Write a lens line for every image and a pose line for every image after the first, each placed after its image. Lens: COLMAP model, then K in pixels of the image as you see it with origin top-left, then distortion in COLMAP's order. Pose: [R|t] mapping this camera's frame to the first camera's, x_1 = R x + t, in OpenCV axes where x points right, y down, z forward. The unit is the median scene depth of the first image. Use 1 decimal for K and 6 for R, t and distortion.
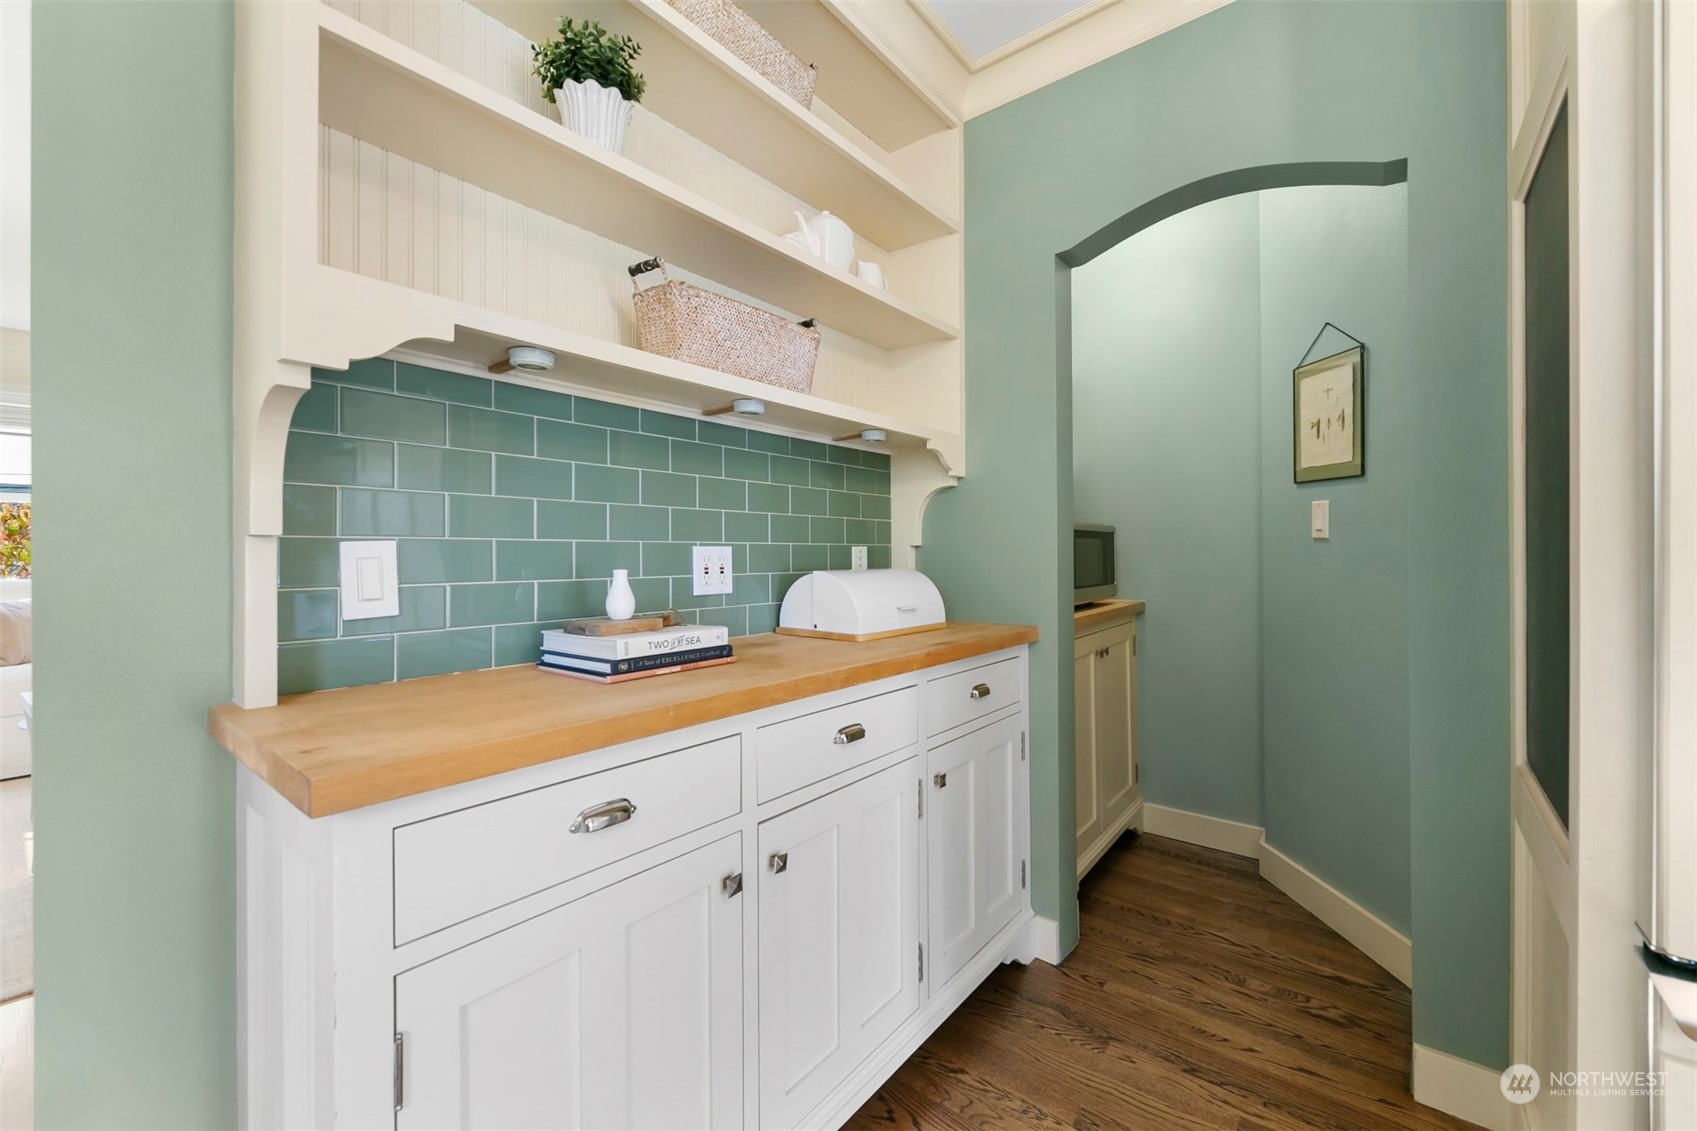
lens RADIAL K [[685.3, 0, 847.4], [0, 685.3, 559.9], [0, 0, 1]] dist [-0.002108, 0.000259]
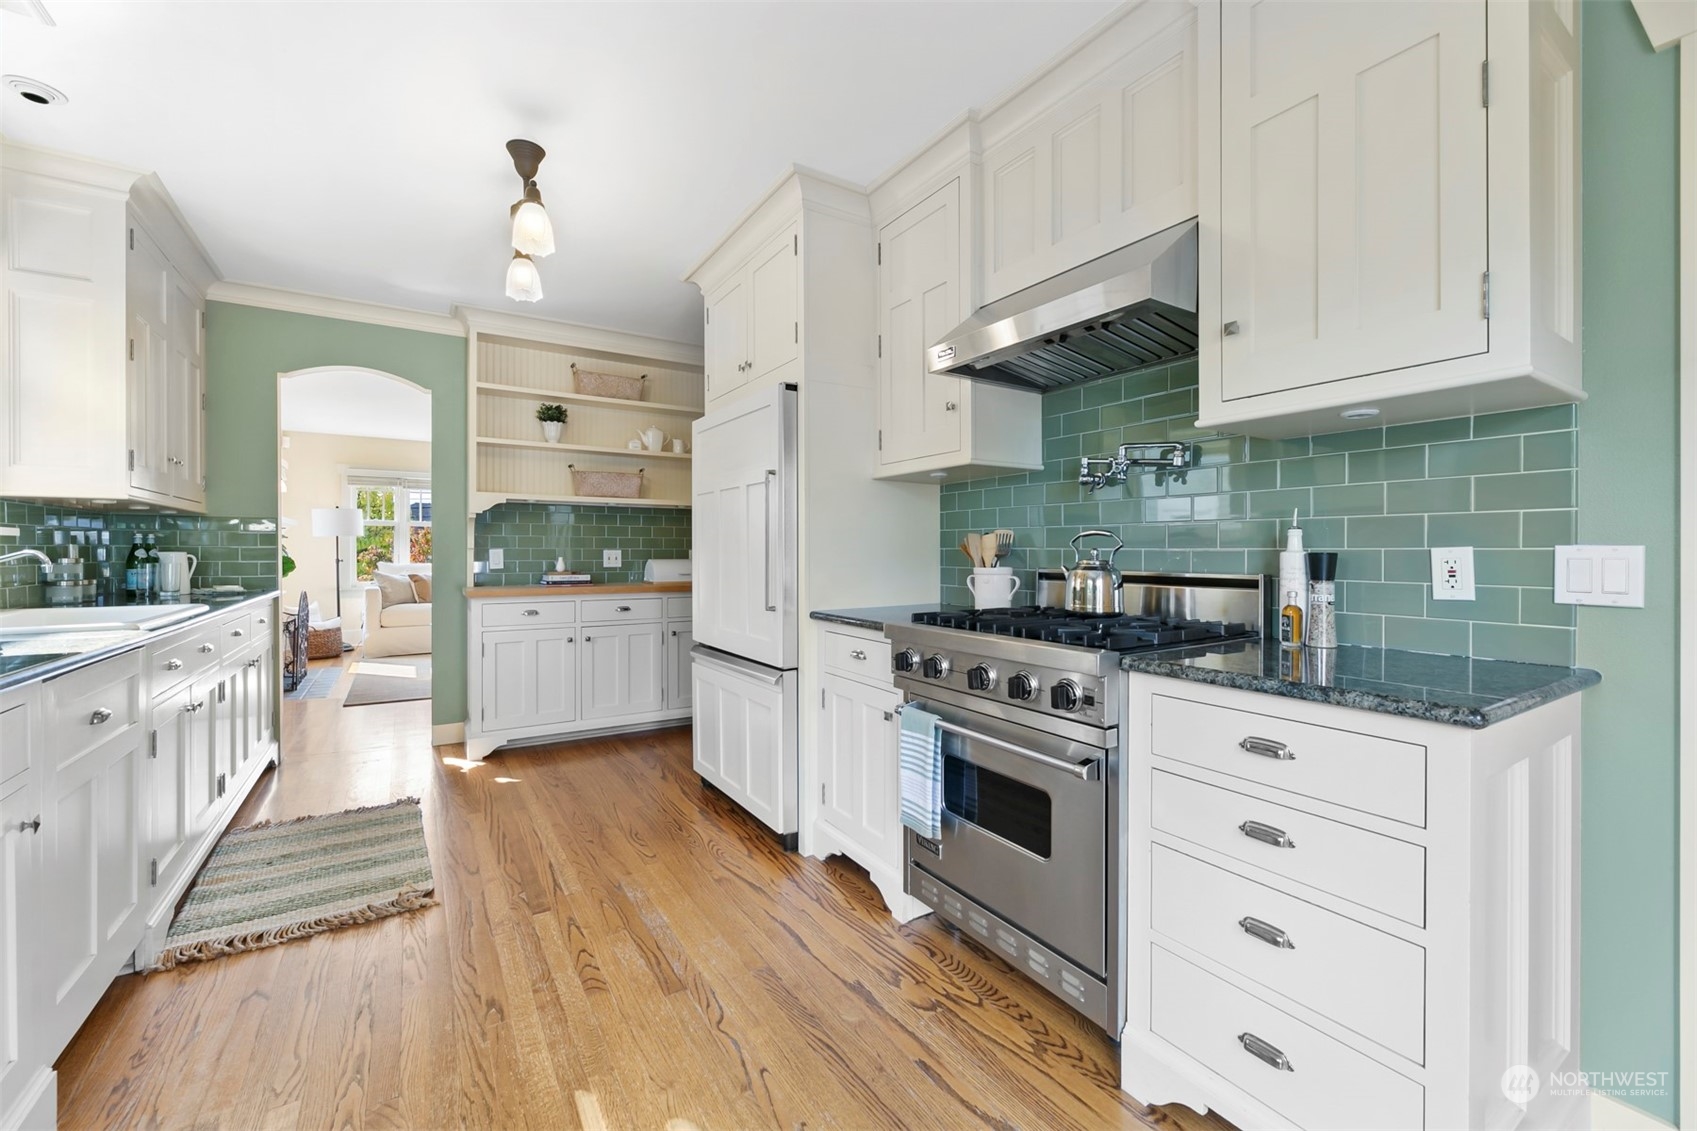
lens RADIAL K [[685.3, 0, 841.7], [0, 685.3, 553.6], [0, 0, 1]] dist [-0.002108, 0.000259]
pose [[0.942788, 0.000510, -0.333392, 2.152112], [-0.003735, 0.999952, -0.009033, 0.022092], [0.333371, 0.009762, 0.942745, -1.777340]]
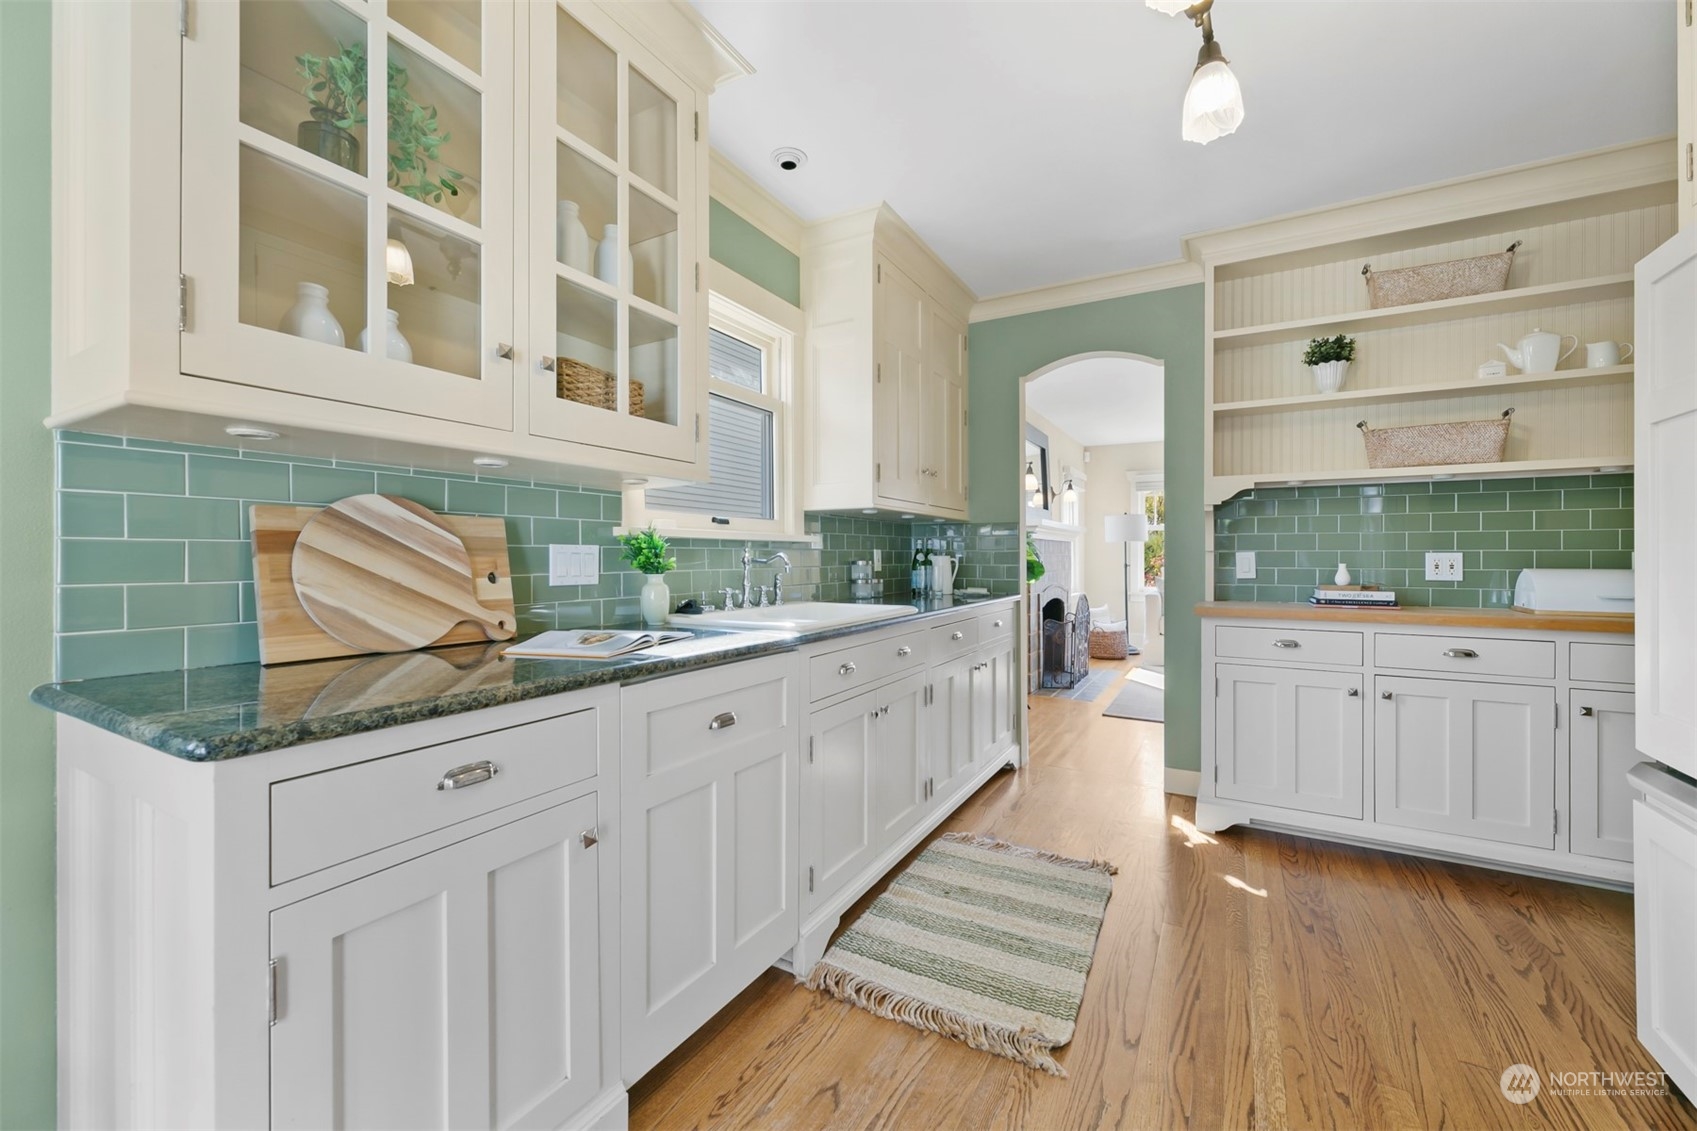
lens RADIAL K [[685.3, 0, 840.3], [0, 685.3, 558.0], [0, 0, 1]] dist [-0.002108, 0.000259]
pose [[0.147320, 0.000901, -0.989089, 1.688060], [-0.011909, 0.999929, -0.000863, 0.017907], [0.989017, 0.011906, 0.147320, -1.000144]]
